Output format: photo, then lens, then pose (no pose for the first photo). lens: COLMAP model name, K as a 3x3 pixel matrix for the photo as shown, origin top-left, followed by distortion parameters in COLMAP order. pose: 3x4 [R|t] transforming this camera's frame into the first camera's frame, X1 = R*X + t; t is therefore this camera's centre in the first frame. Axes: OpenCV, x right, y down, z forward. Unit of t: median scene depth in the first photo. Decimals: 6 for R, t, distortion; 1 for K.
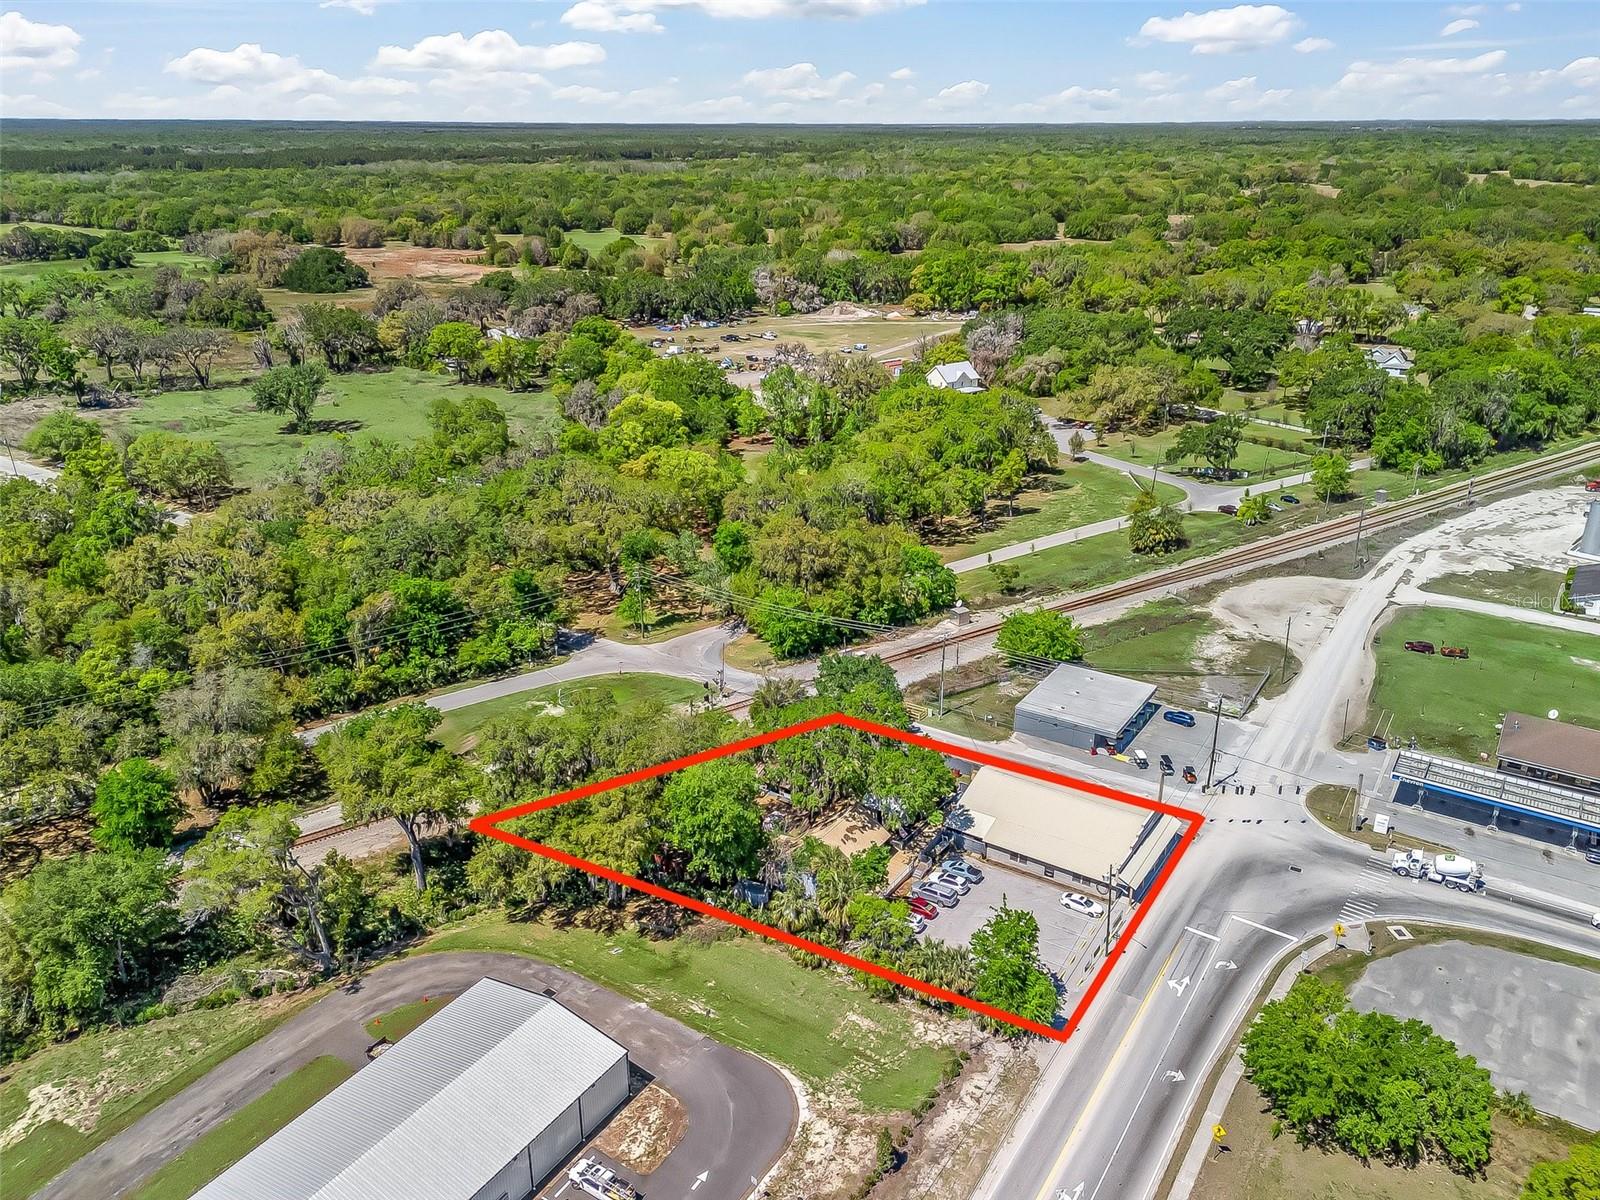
lens RADIAL K [[1170.2, 0, 801.1], [0, 1170.2, 610.7], [0, 0, 1]] dist [0.073971, -0.060832]
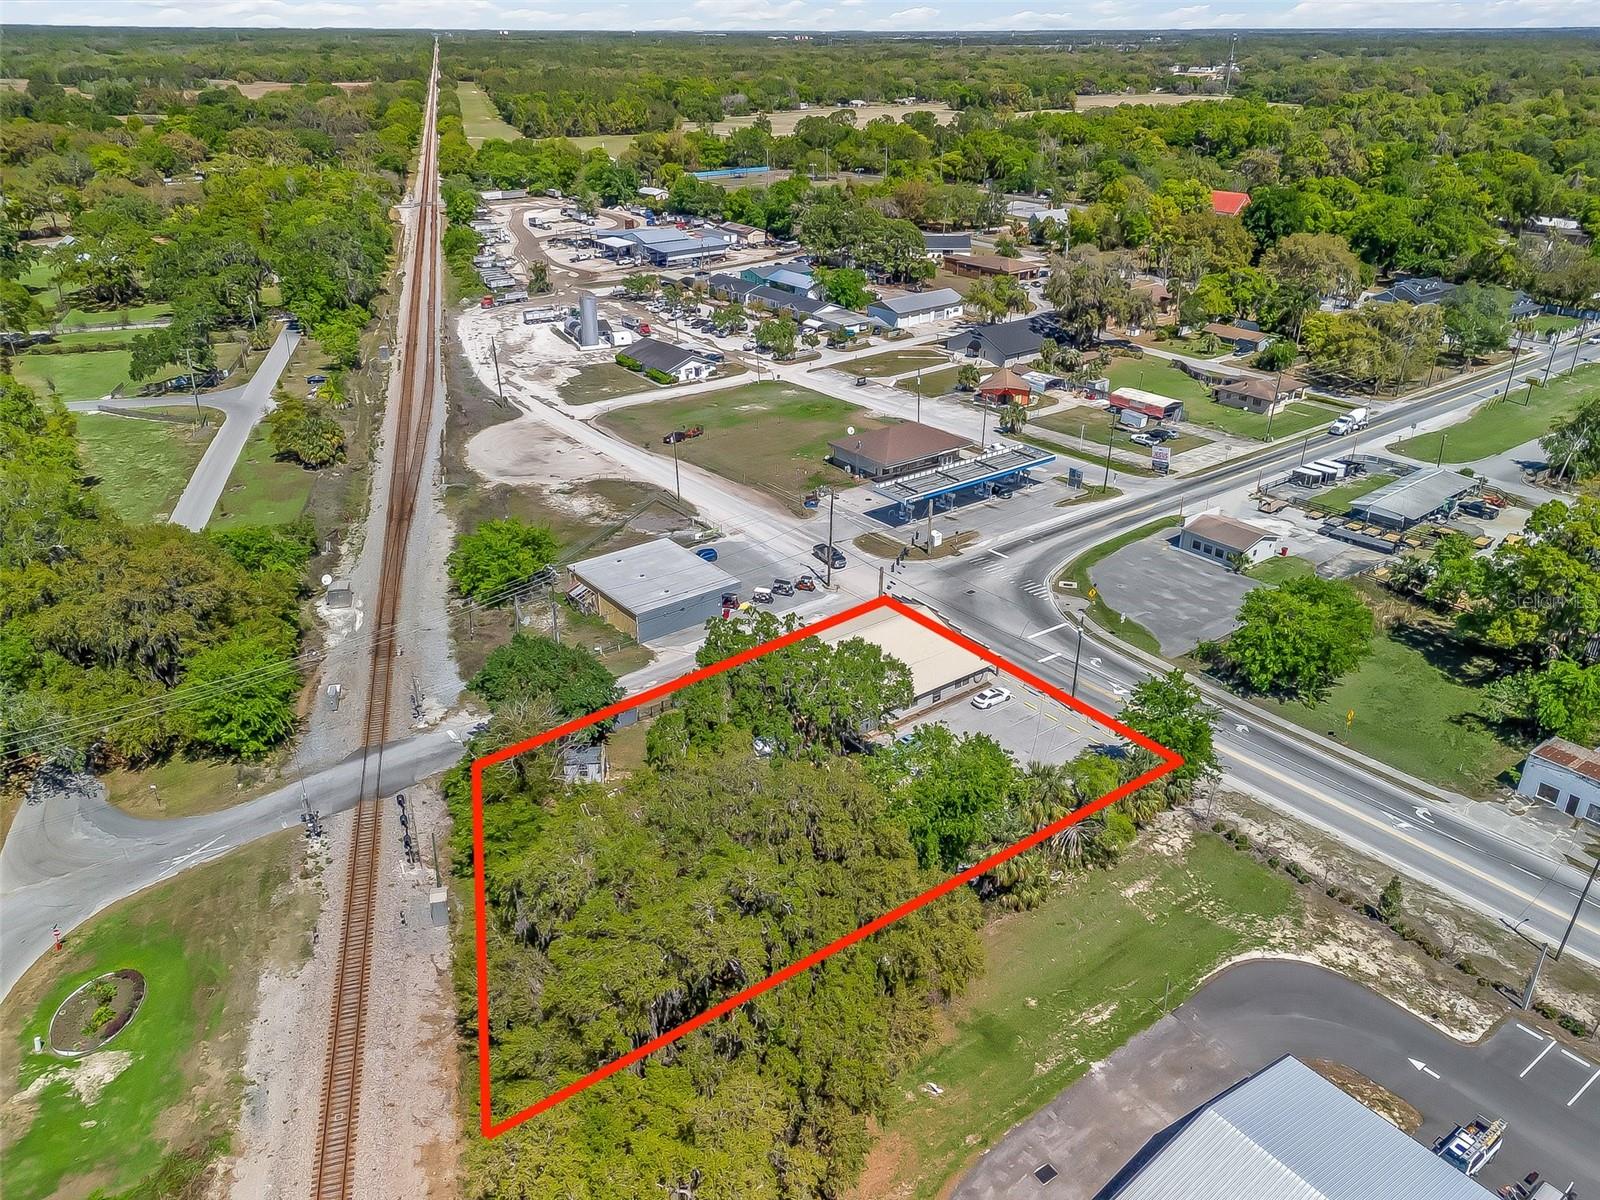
lens RADIAL K [[1170.2, 0, 801.1], [0, 1170.2, 610.7], [0, 0, 1]] dist [0.073971, -0.060832]
pose [[0.333379, -0.417224, 0.845448, -0.414615], [0.359862, 0.885167, 0.294923, -0.106191], [-0.871412, 0.205923, 0.445238, 0.486335]]
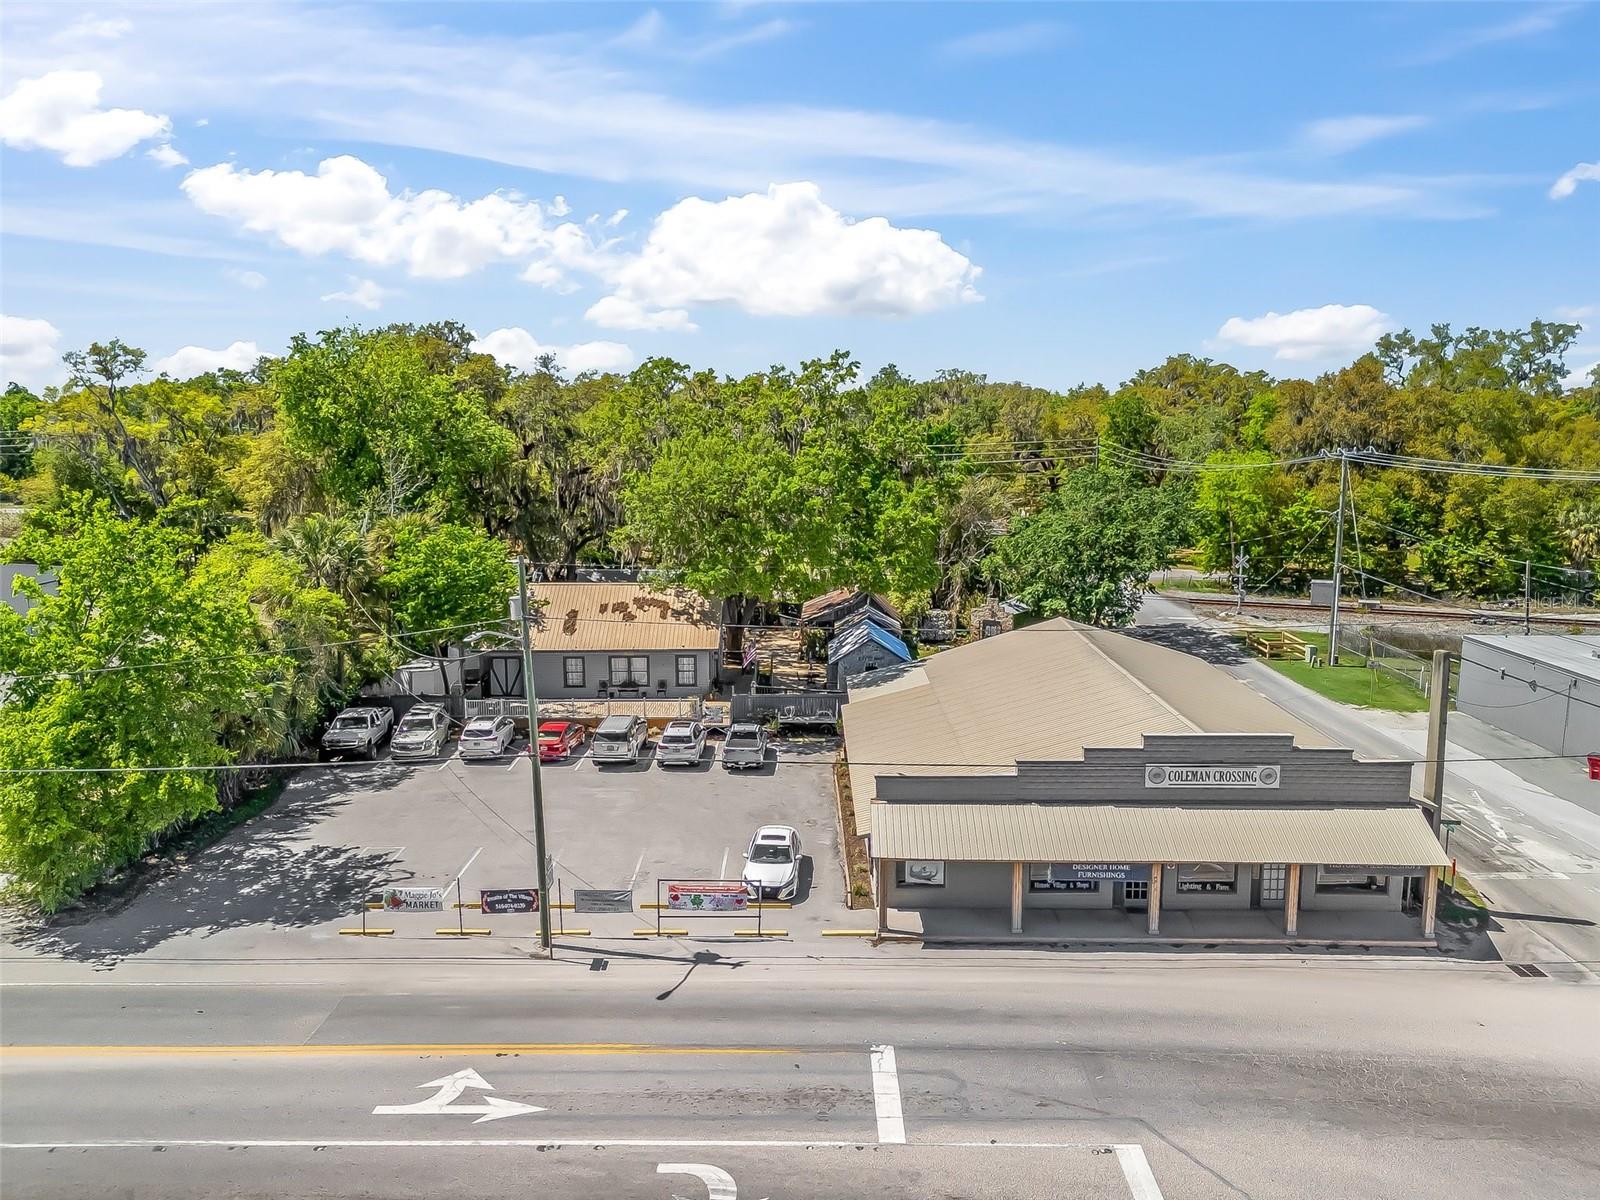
lens RADIAL K [[1170.2, 0, 801.1], [0, 1170.2, 610.7], [0, 0, 1]] dist [0.073971, -0.060832]
pose [[0.540173, 0.138119, -0.830142, 0.335992], [-0.314110, 0.948241, -0.046623, 0.139504], [0.780735, 0.285940, 0.555599, 0.573945]]
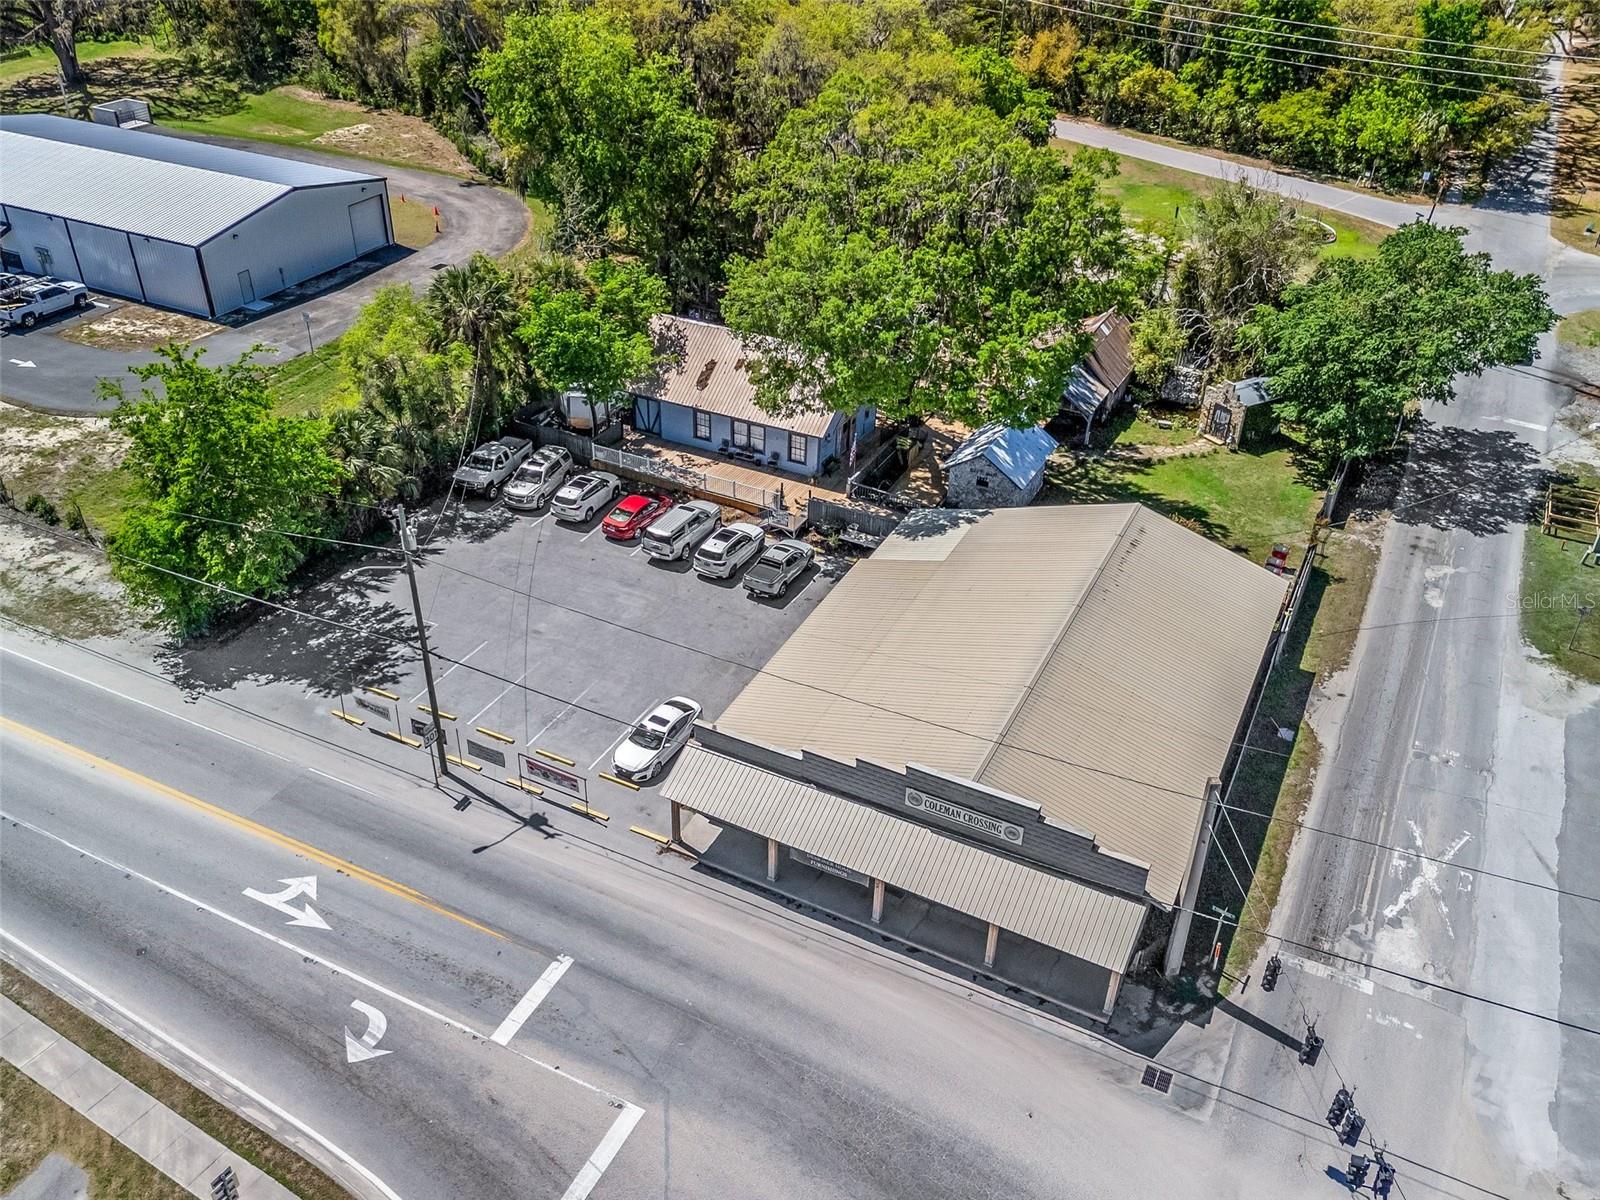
lens RADIAL K [[1313.5, 0, 771.6], [0, 1313.5, 633.2], [0, 0, 1]] dist [0.086352, -0.074937]
pose [[0.099485, 0.561314, -0.821602, 0.382678], [-0.385299, 0.783014, 0.488297, 0.012774], [0.917414, 0.267984, 0.294172, 0.633586]]
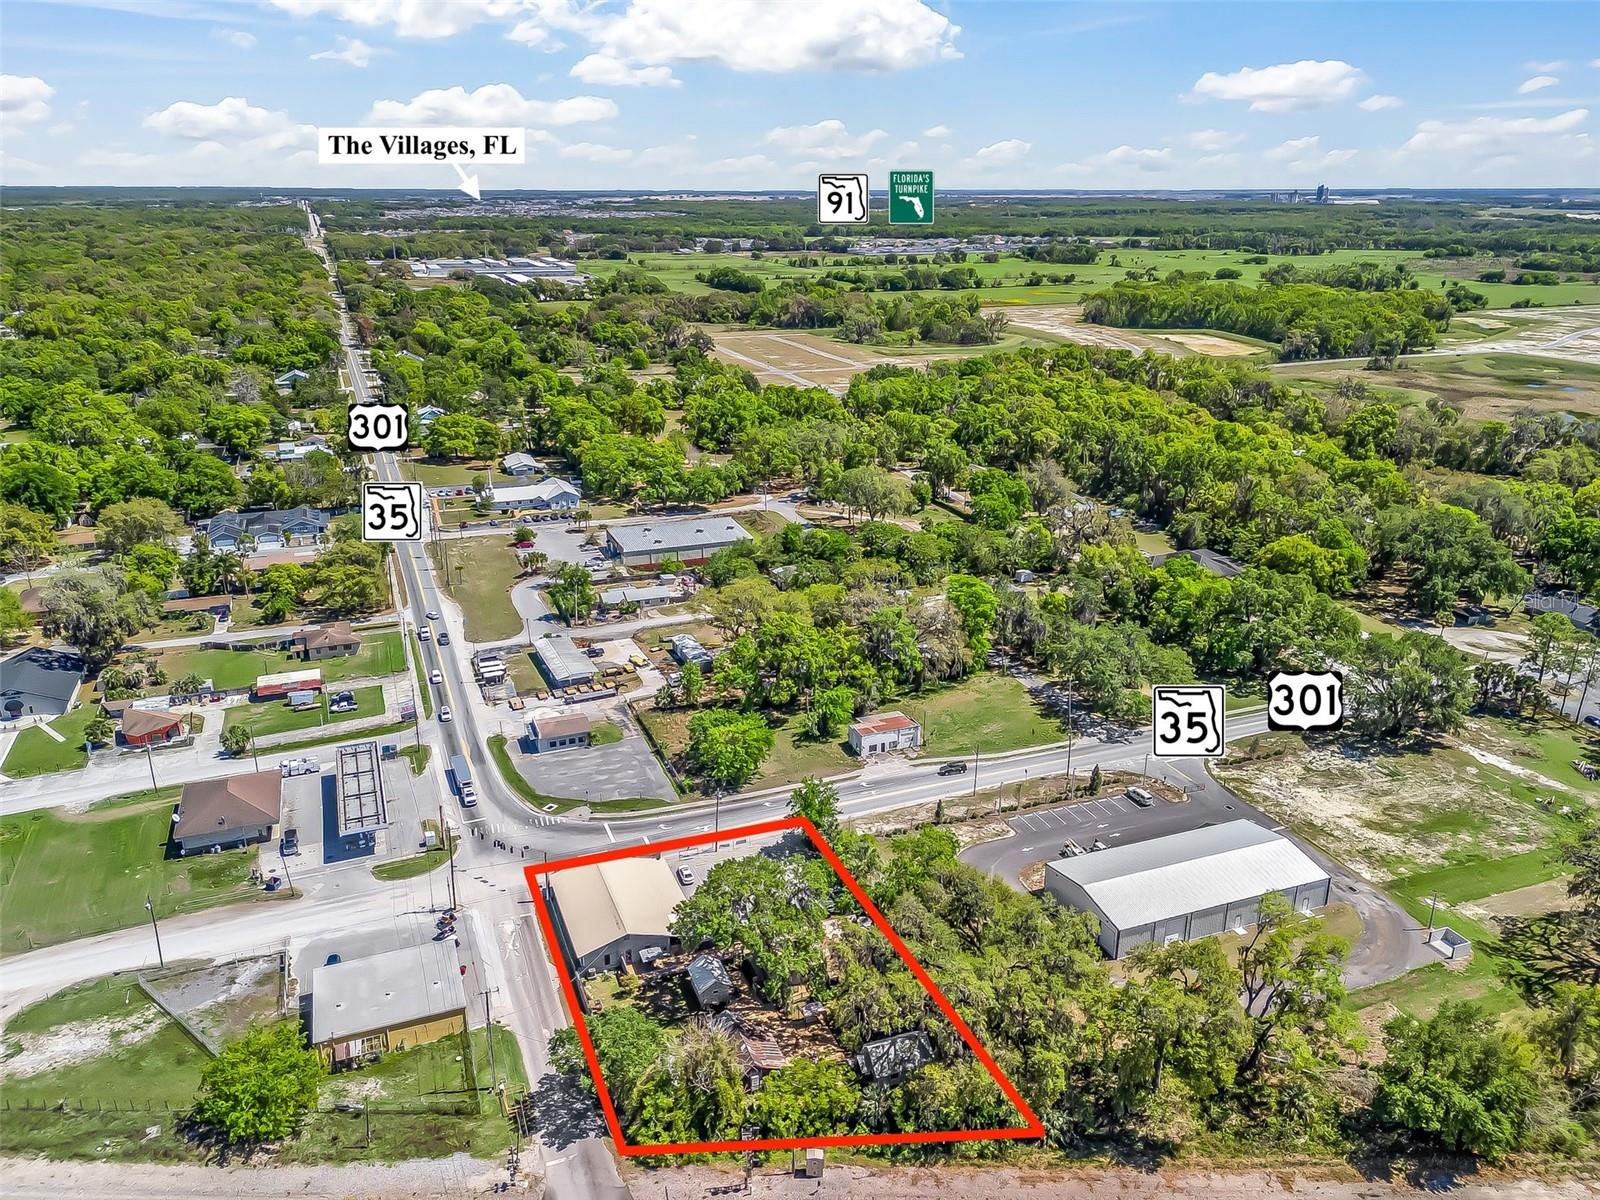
lens RADIAL K [[1142.7, 0, 797.6], [0, 1142.7, 643.3], [0, 0, 1]] dist [0.075754, -0.075651]
pose [[-0.816475, -0.212263, 0.536948, -0.373388], [0.217349, 0.748572, 0.626418, -0.535855], [-0.534909, 0.628160, -0.565055, 1.062235]]
